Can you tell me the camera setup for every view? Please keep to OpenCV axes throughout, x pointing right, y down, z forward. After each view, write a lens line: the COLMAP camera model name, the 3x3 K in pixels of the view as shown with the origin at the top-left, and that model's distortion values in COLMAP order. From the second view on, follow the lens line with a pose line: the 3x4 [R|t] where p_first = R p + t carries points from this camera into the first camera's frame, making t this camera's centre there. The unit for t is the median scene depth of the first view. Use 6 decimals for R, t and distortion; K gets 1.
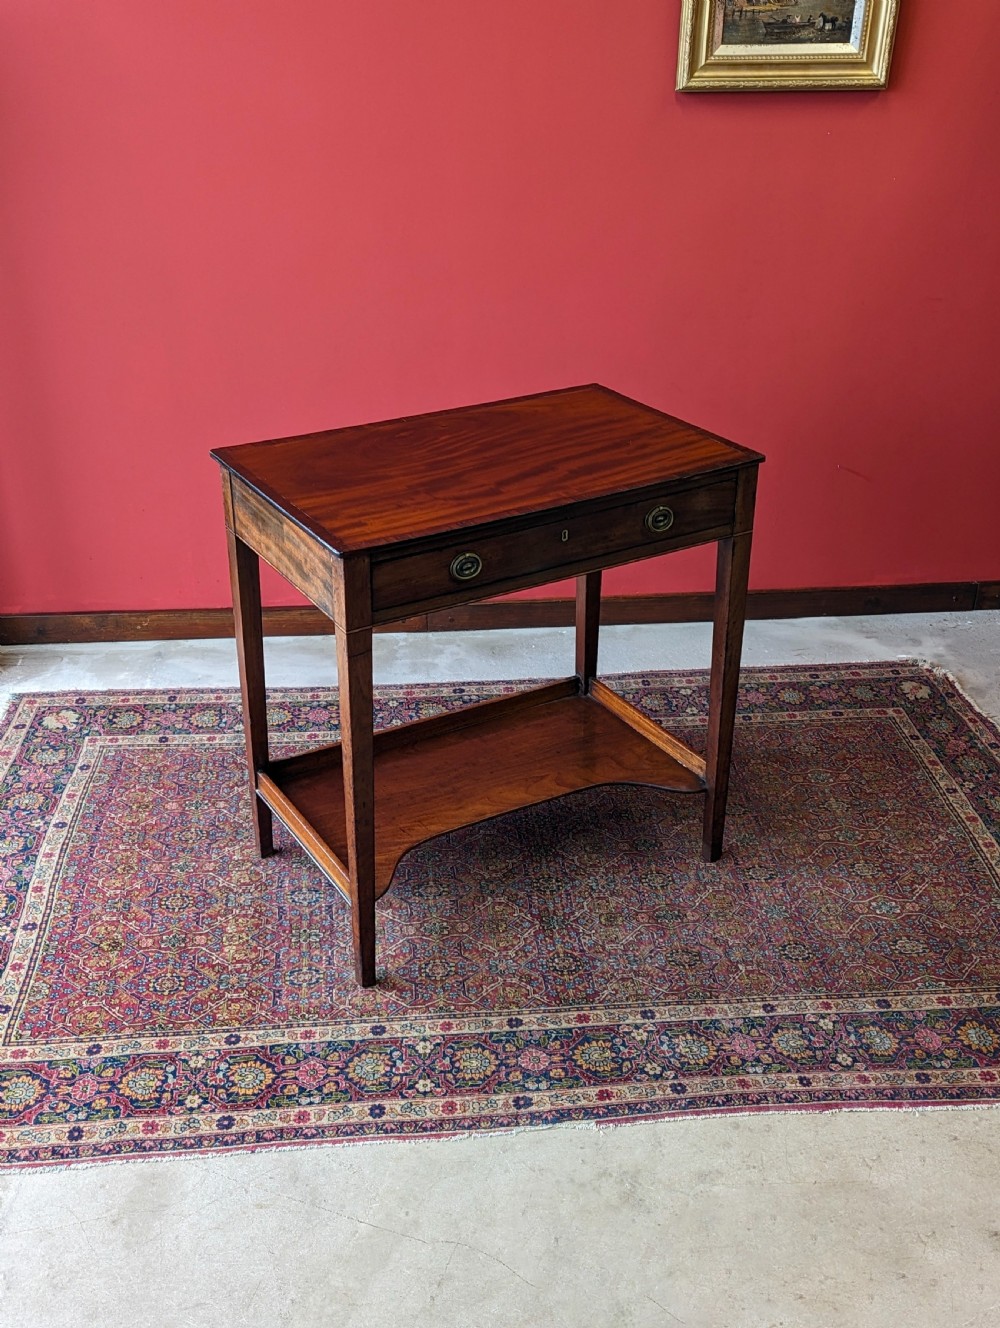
lens RADIAL K [[1454.7, 0, 485.8], [0, 1454.7, 670.8], [0, 0, 1]] dist [0.061942, -0.019146]
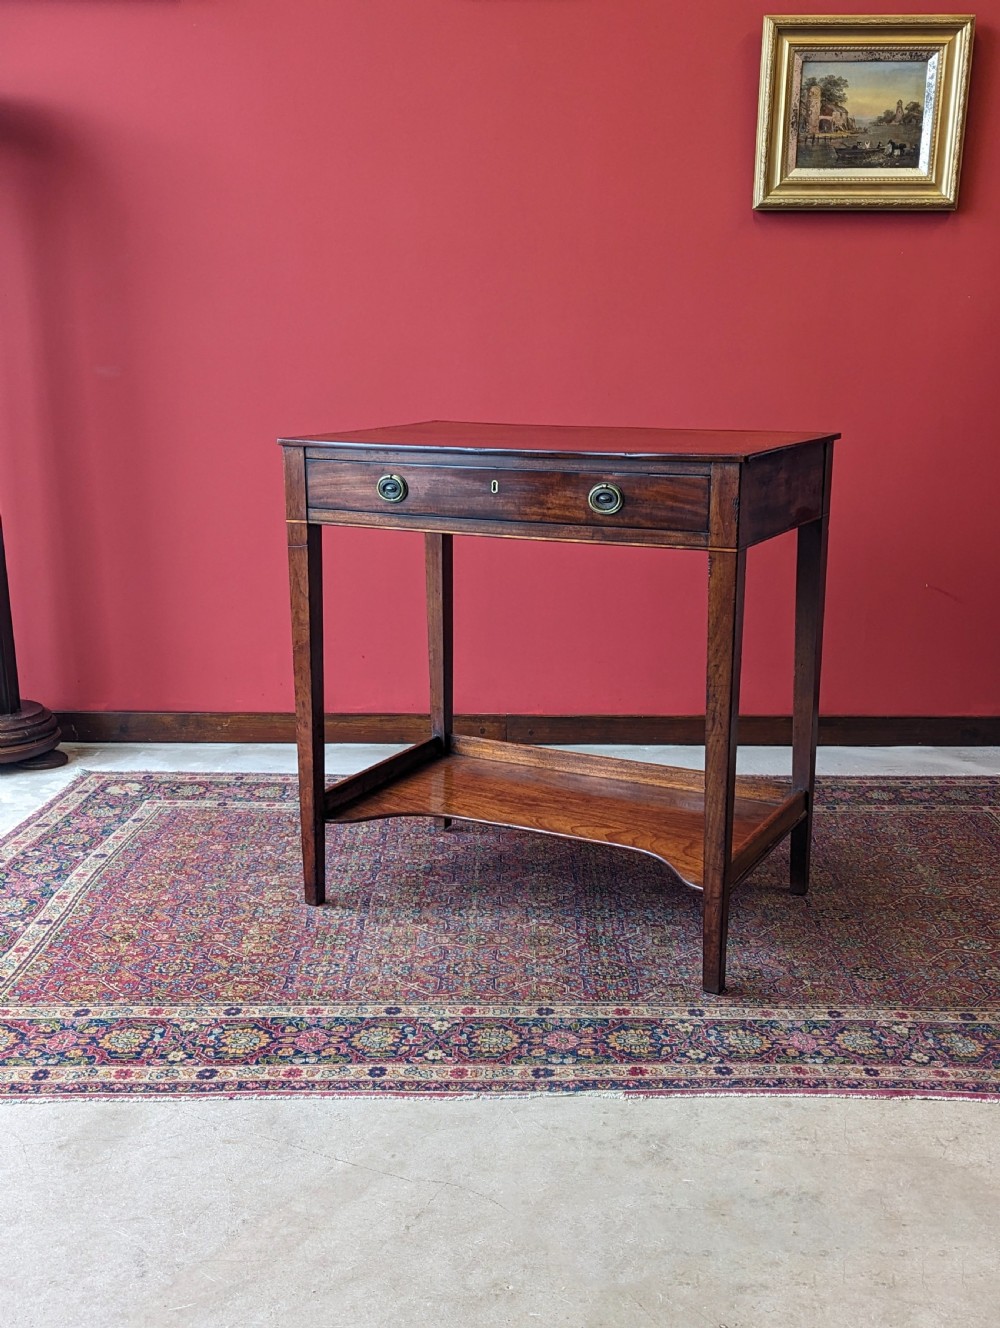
lens RADIAL K [[1405.1, 0, 520.4], [0, 1405.1, 680.0], [0, 0, 1]] dist [0.047574, 0.018280]
pose [[0.996410, 0.024228, -0.081113, 0.068537], [-0.044019, 0.966731, -0.251977, 0.258049], [0.072310, 0.254644, 0.964328, 0.113309]]
